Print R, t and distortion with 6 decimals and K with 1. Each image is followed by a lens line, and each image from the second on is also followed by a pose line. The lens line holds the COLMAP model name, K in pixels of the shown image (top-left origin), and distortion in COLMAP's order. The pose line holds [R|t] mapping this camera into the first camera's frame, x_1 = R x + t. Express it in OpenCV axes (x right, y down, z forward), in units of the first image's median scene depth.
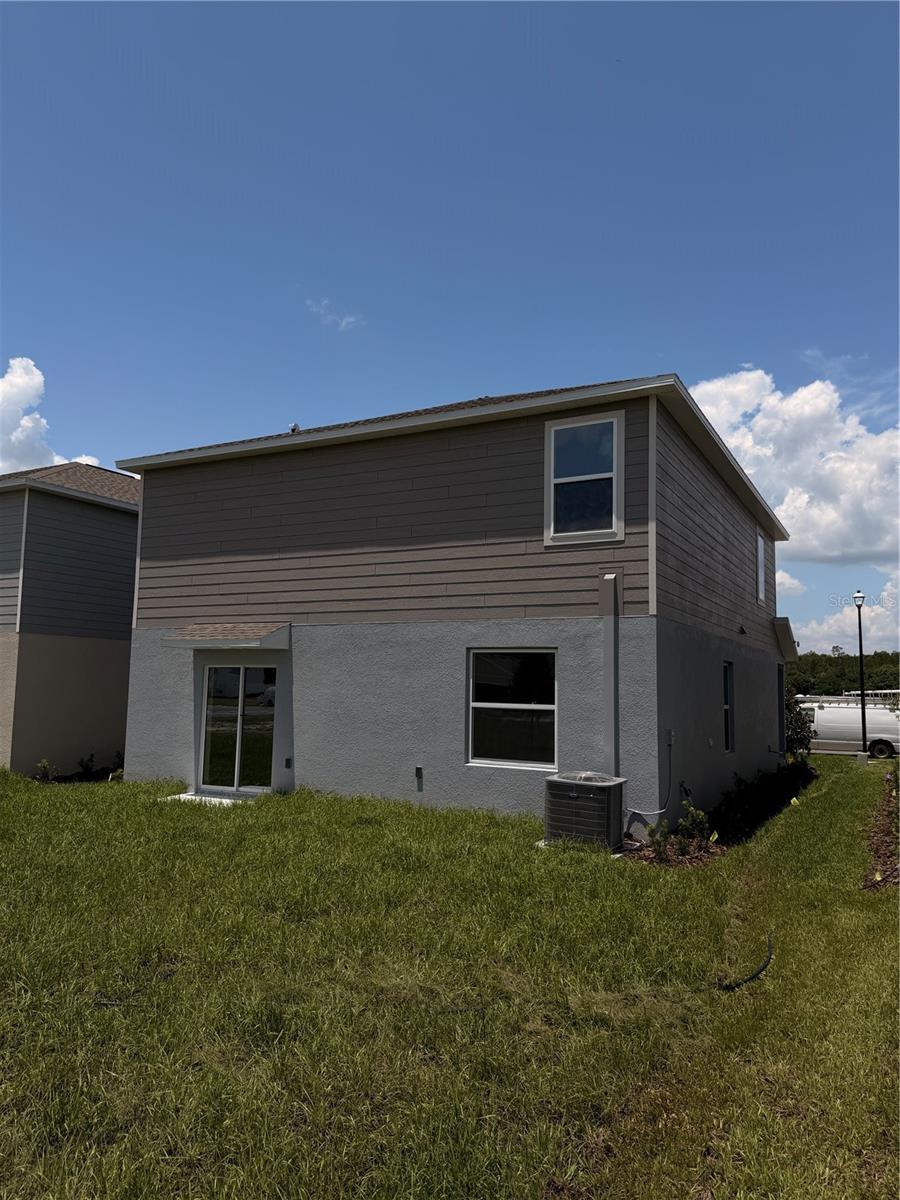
lens RADIAL K [[855.8, 0, 450.0], [0, 855.8, 600.0], [0, 0, 1]] dist [-0.006585, -0.005398]
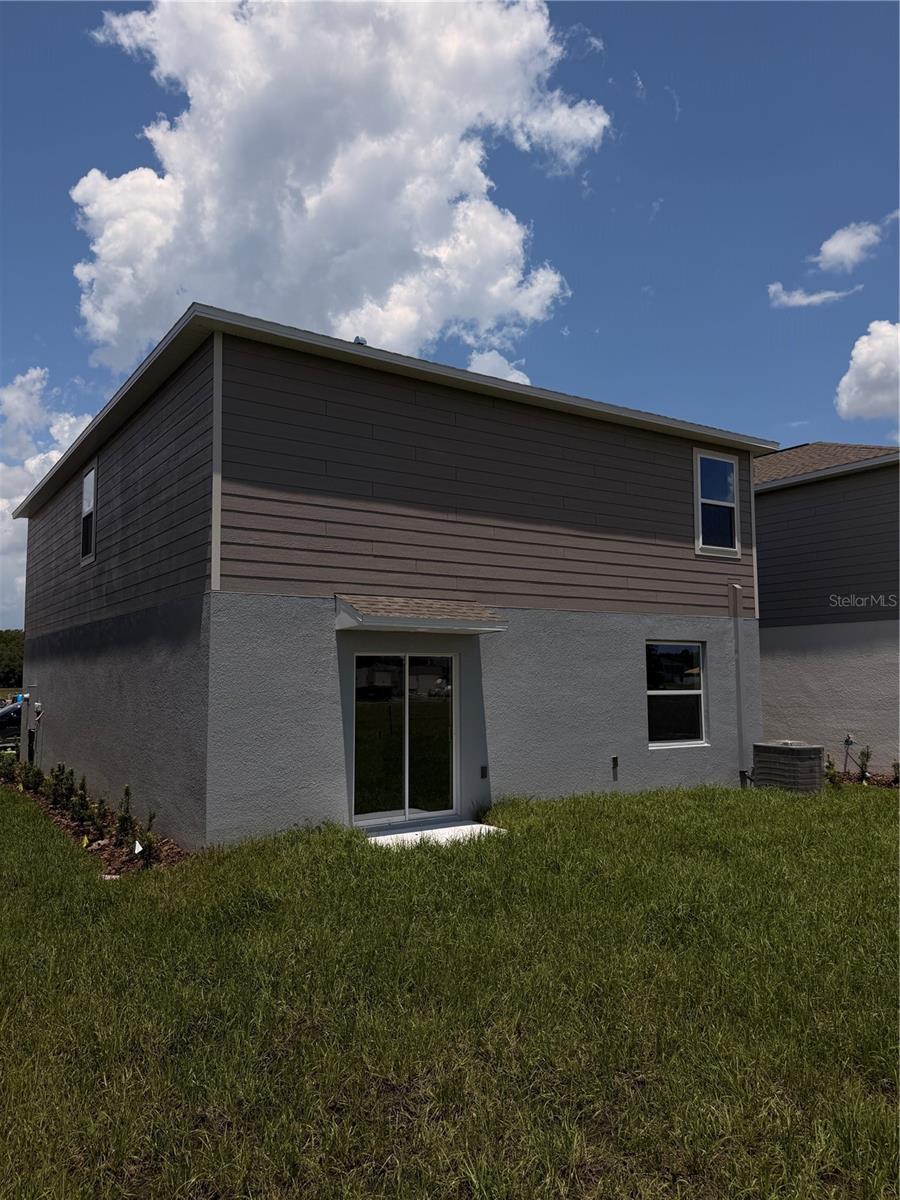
lens RADIAL K [[855.8, 0, 450.0], [0, 855.8, 600.0], [0, 0, 1]] dist [-0.006585, -0.005398]
pose [[0.481128, 0.054577, 0.874950, -1.039705], [-0.083888, 0.996346, -0.016020, 0.044627], [-0.872627, -0.065690, 0.483948, 0.707034]]
